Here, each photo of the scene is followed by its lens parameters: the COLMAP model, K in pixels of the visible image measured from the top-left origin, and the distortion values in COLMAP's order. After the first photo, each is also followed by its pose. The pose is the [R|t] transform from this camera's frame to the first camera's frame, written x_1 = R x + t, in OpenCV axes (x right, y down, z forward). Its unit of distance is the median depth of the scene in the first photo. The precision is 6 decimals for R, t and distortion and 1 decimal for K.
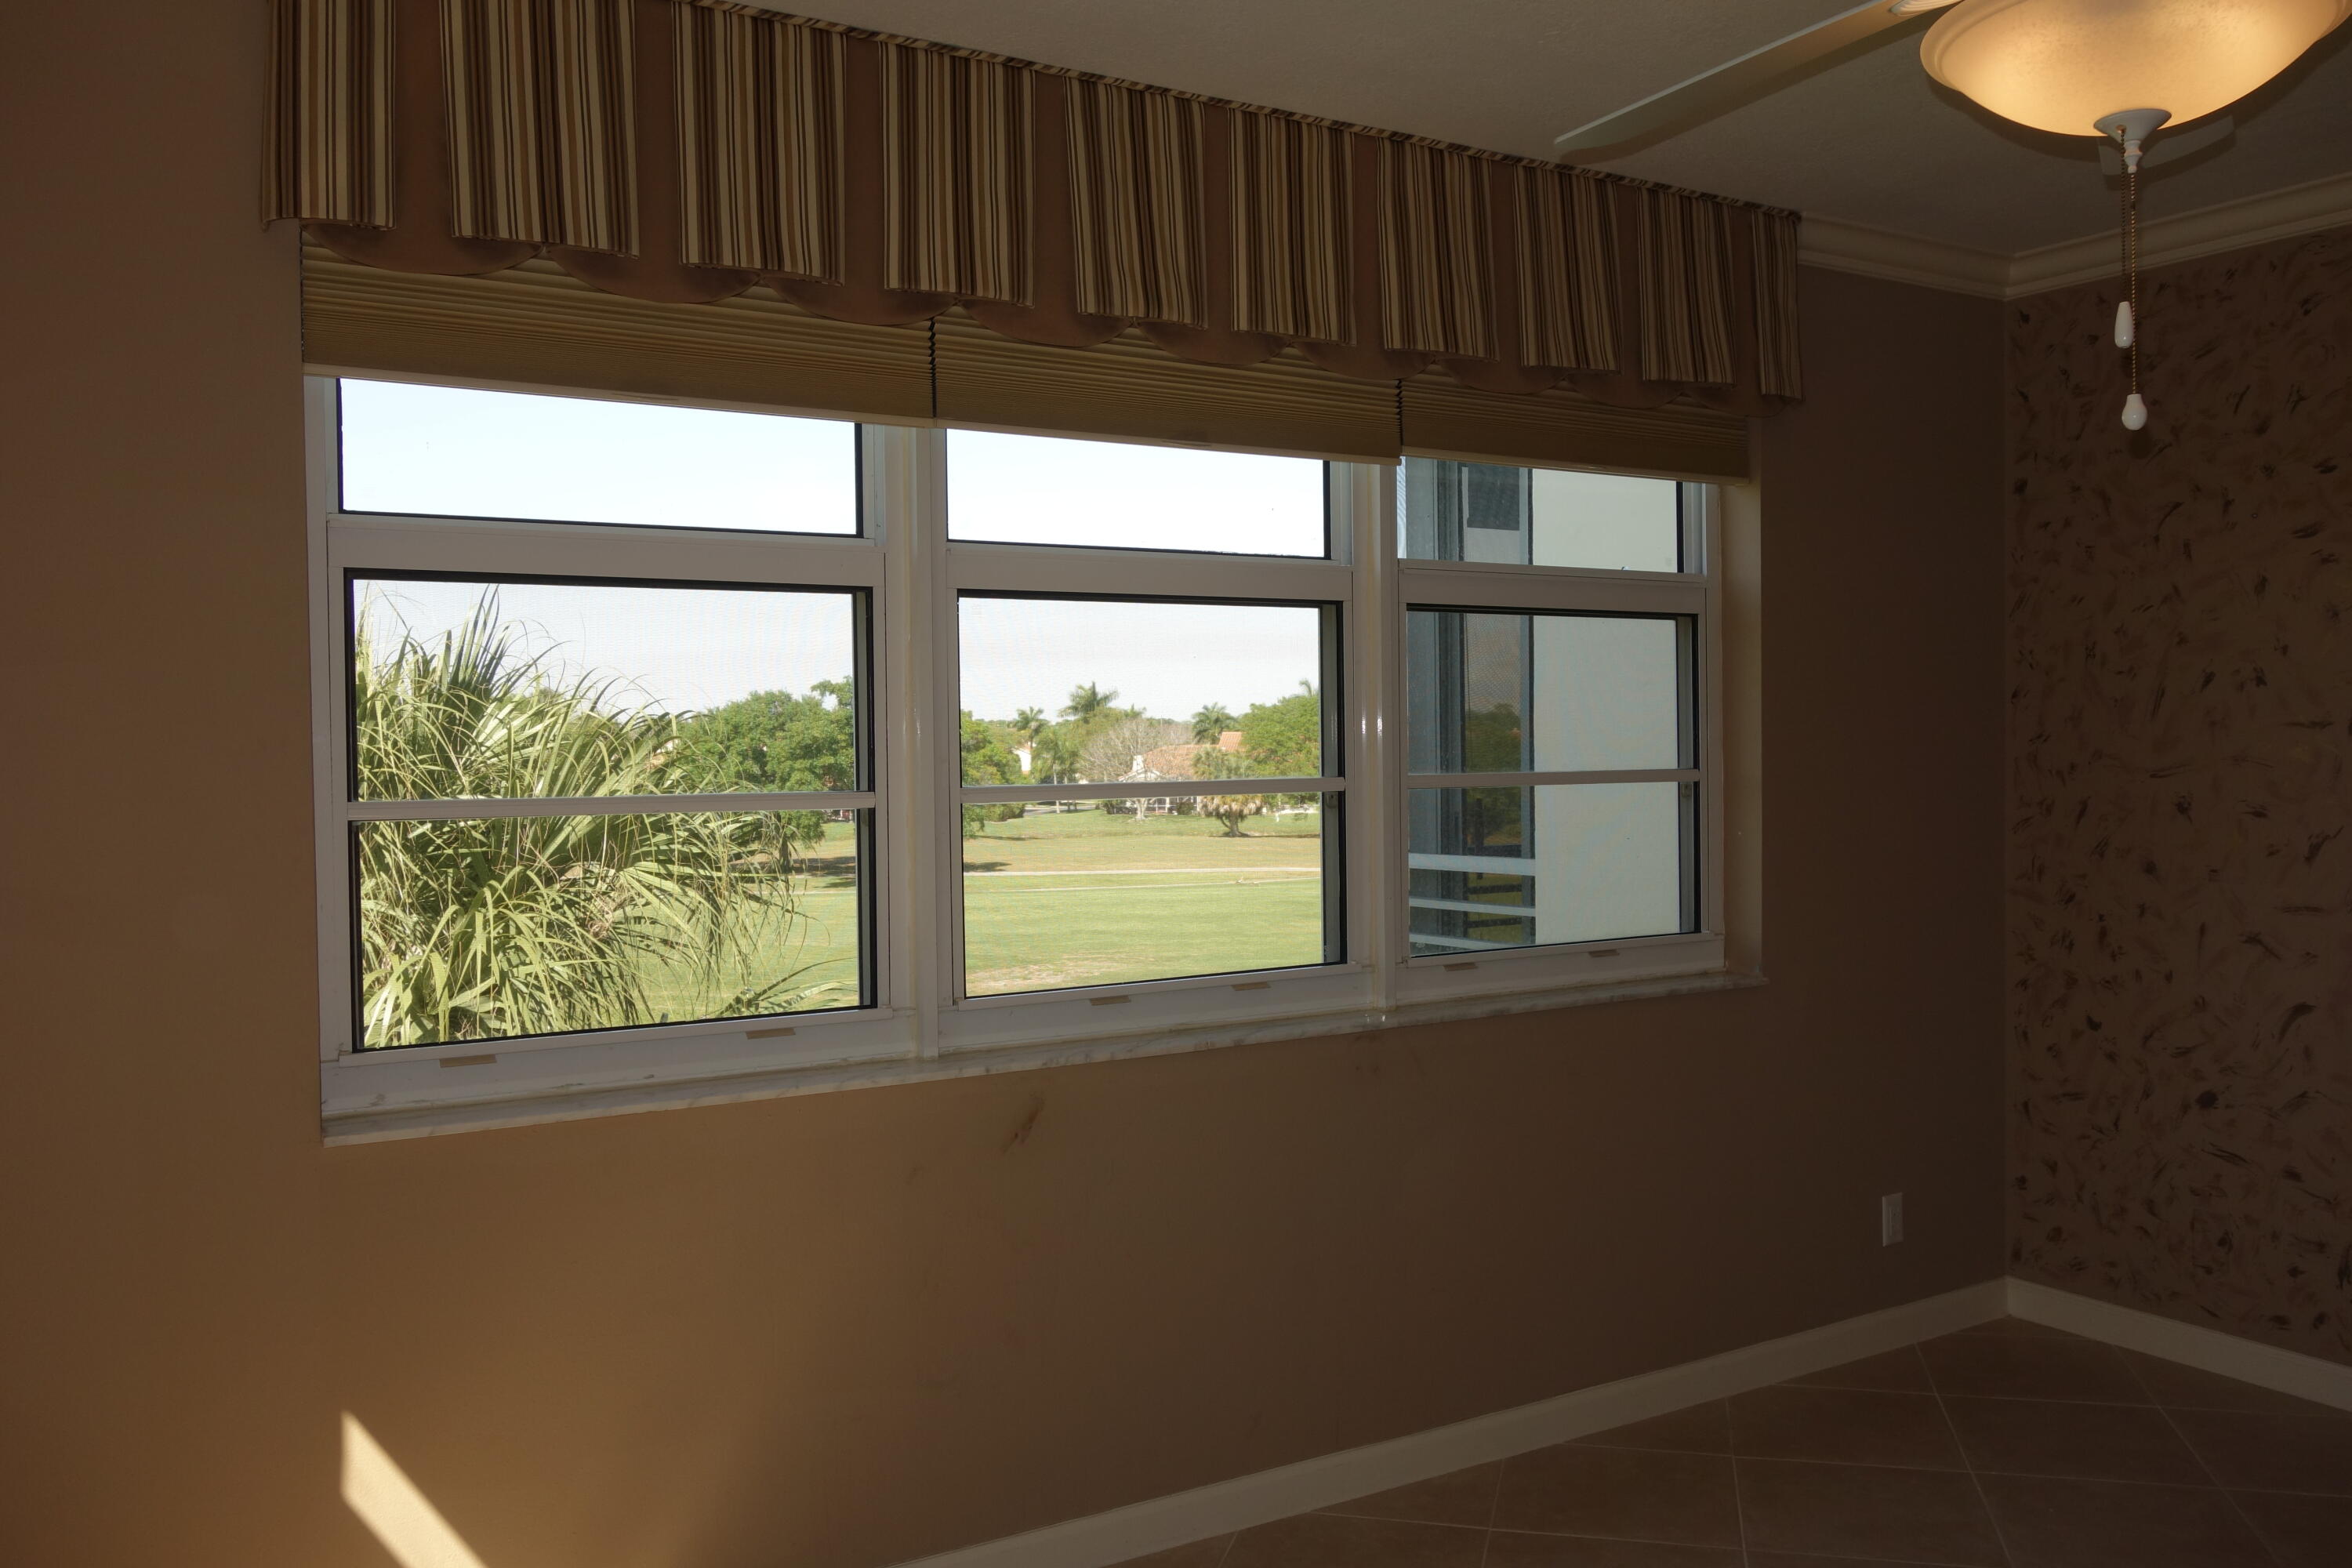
lens RADIAL K [[1859.5, 0, 1151.3], [0, 1859.5, 865.0], [0, 0, 1]] dist [-0.017282, -0.004338]
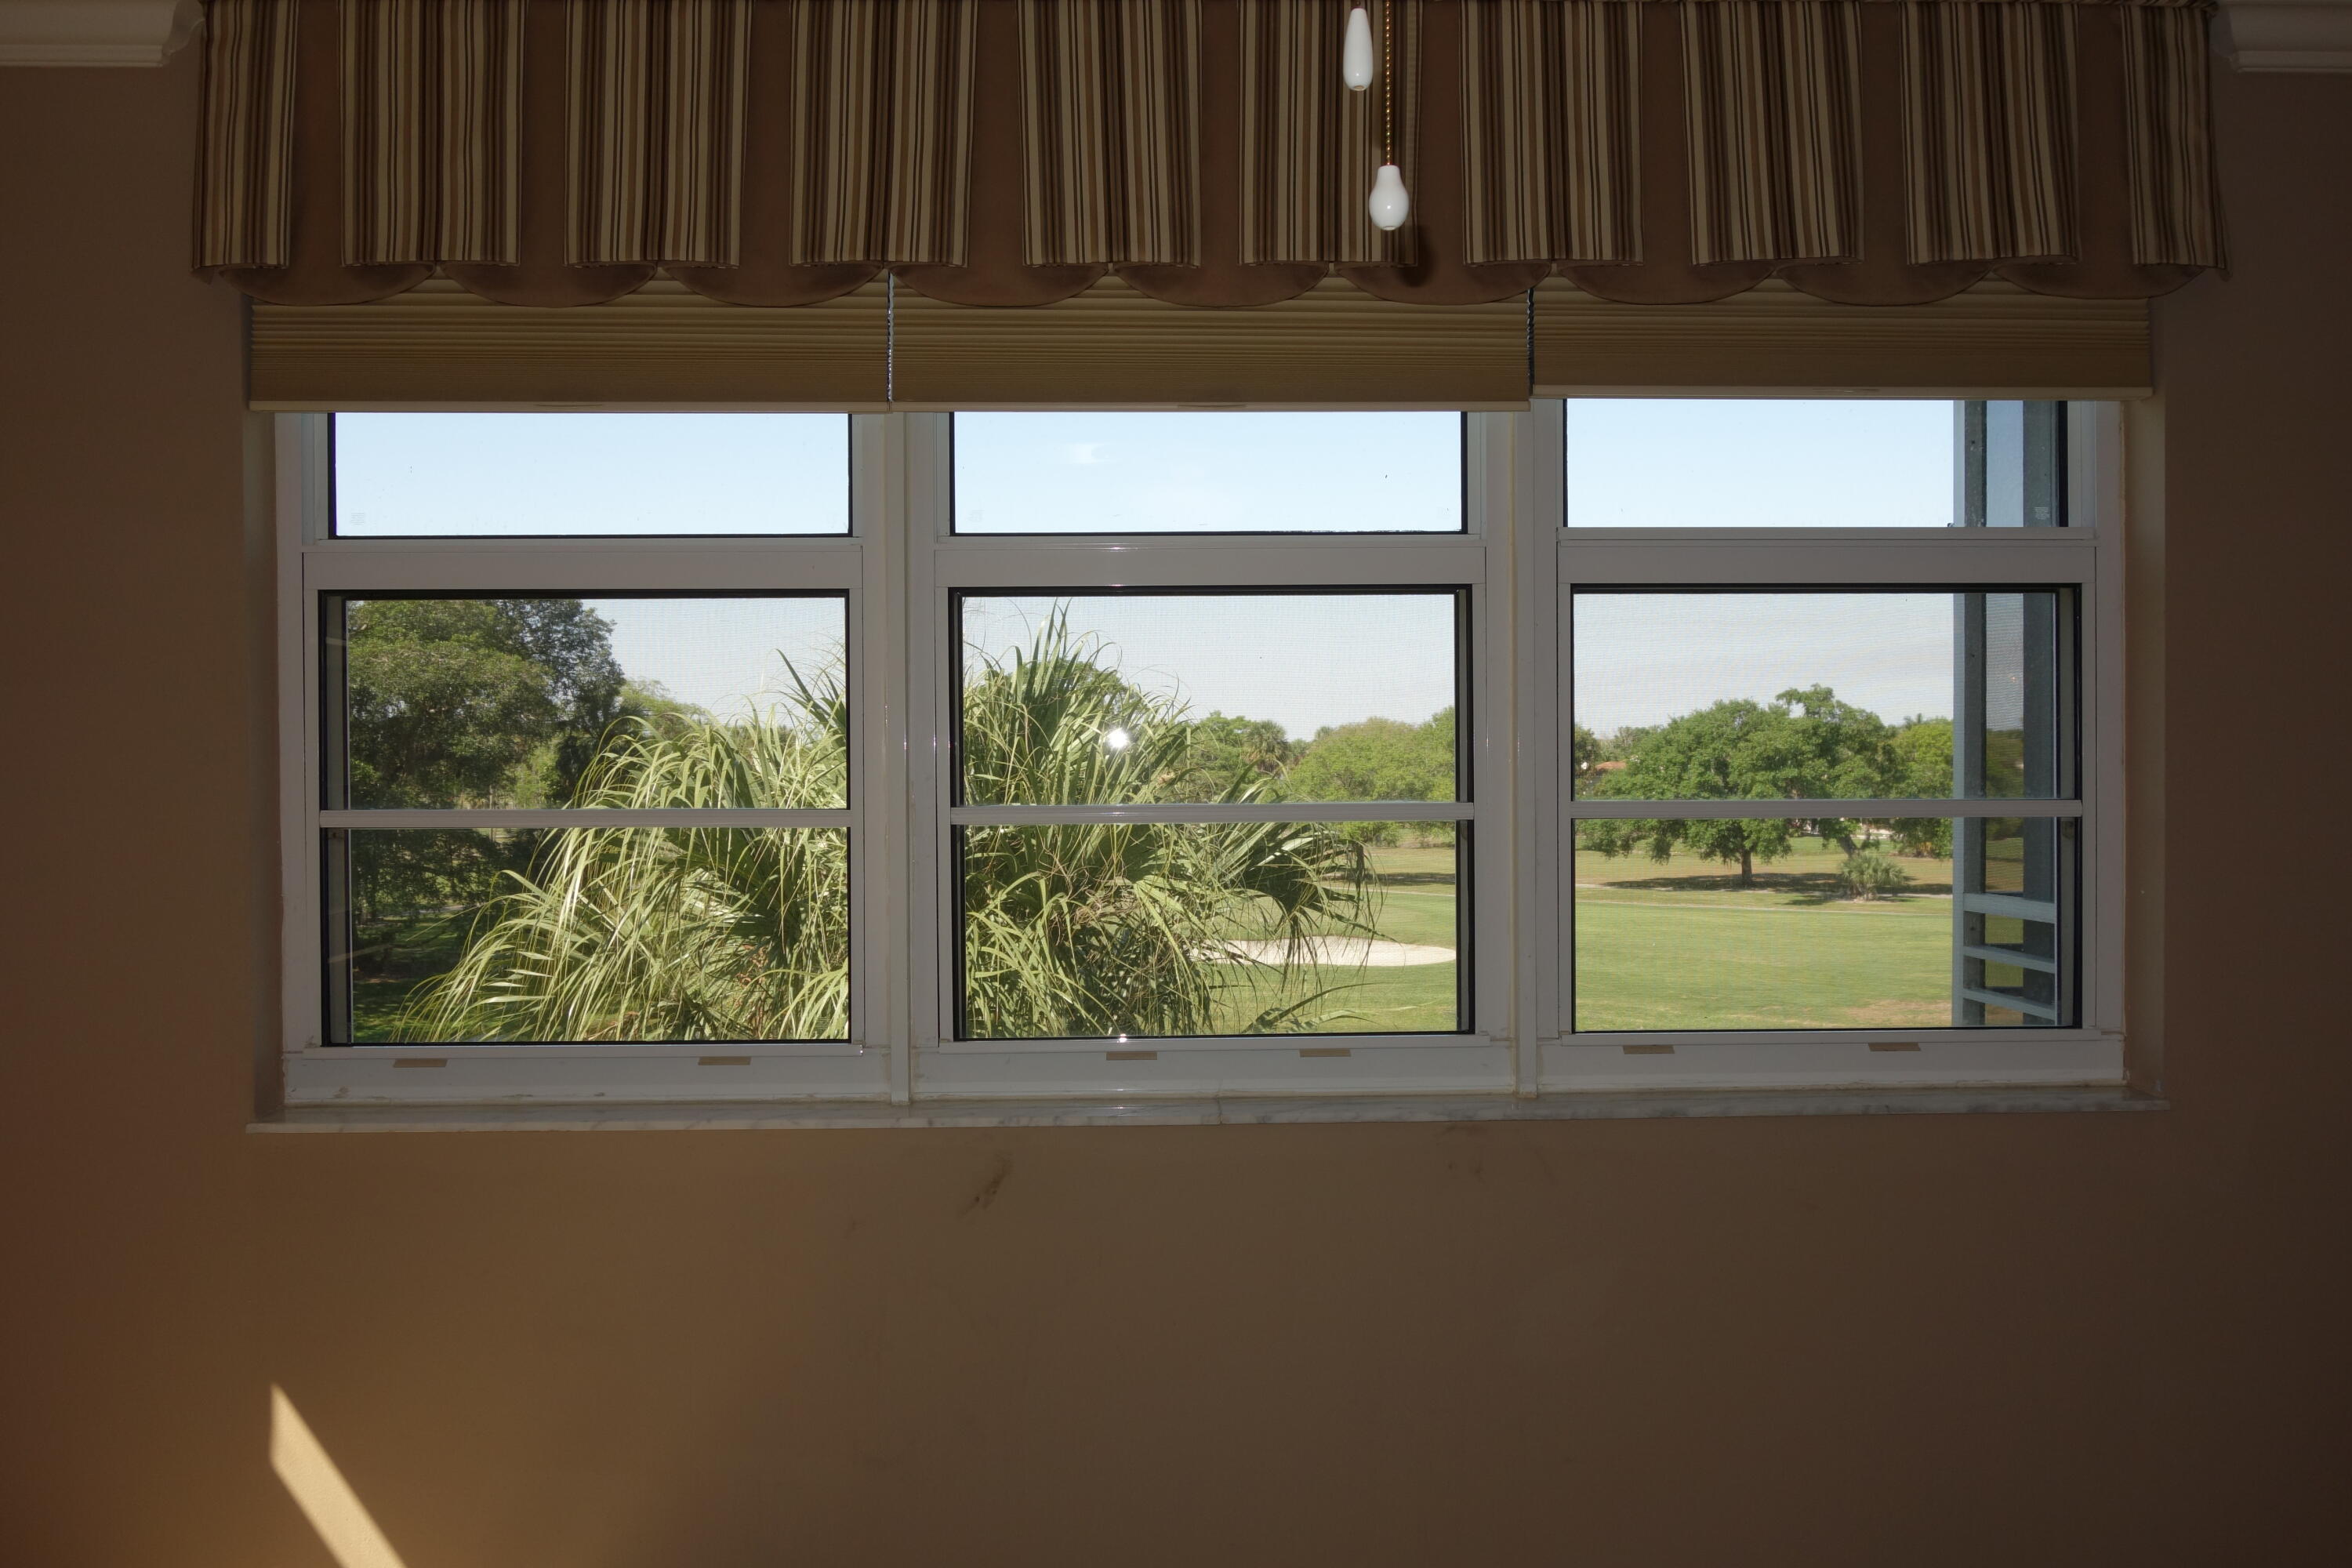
lens RADIAL K [[1859.5, 0, 1199.6], [0, 1859.5, 859.9], [0, 0, 1]] dist [-0.017282, -0.004338]
pose [[0.870740, 0.033462, -0.490604, 0.247002], [-0.037290, 0.999303, 0.001974, -0.012344], [0.490328, 0.016576, 0.871380, 0.150626]]
